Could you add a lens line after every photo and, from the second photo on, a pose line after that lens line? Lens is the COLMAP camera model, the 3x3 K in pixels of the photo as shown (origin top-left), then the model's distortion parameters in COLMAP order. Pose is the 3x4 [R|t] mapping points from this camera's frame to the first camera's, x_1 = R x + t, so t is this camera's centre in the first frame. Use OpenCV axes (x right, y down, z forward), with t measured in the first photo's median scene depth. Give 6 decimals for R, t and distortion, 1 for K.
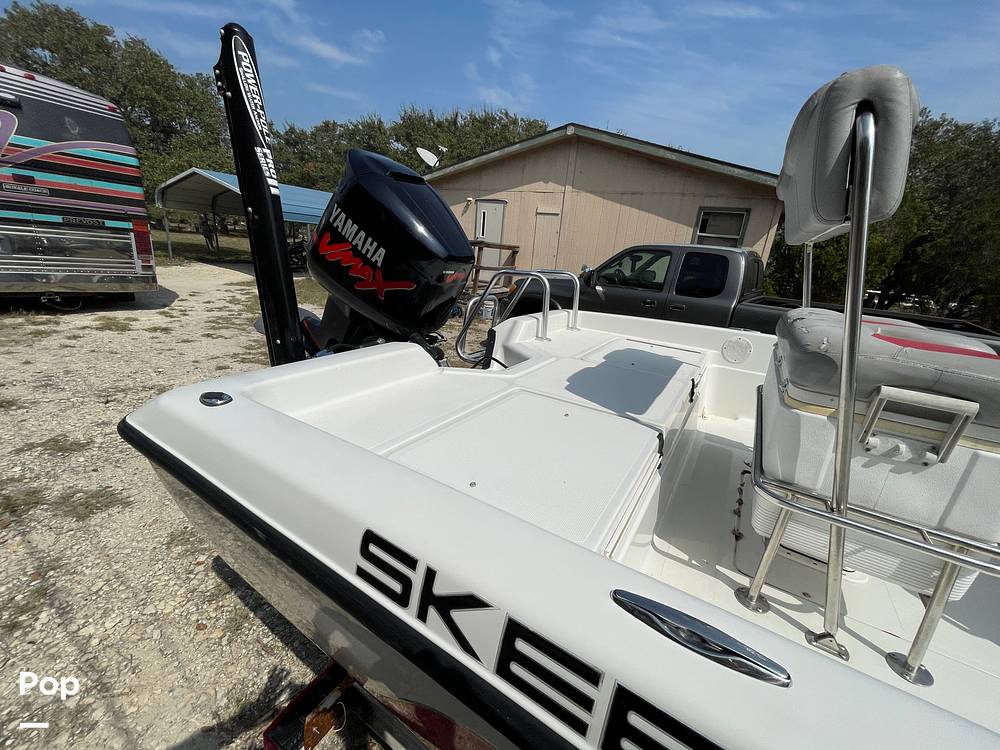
lens RADIAL K [[402.1, 0, 500.9], [0, 402.1, 375.9], [0, 0, 1]] dist [-0.000982, -0.000337]
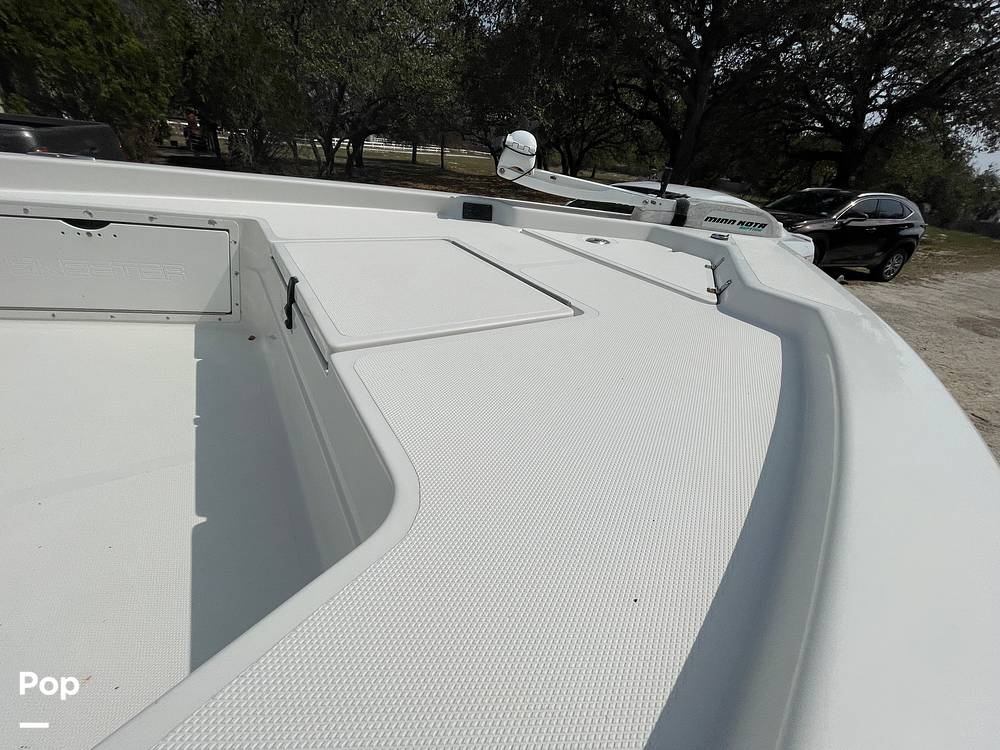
lens RADIAL K [[402.1, 0, 500.9], [0, 402.1, 375.8], [0, 0, 1]] dist [-0.000982, -0.000337]
pose [[0.438621, -0.479654, 0.759963, 1.225086], [0.217017, 0.877157, 0.428367, 0.308870], [-0.872075, -0.022966, 0.488833, -0.370355]]
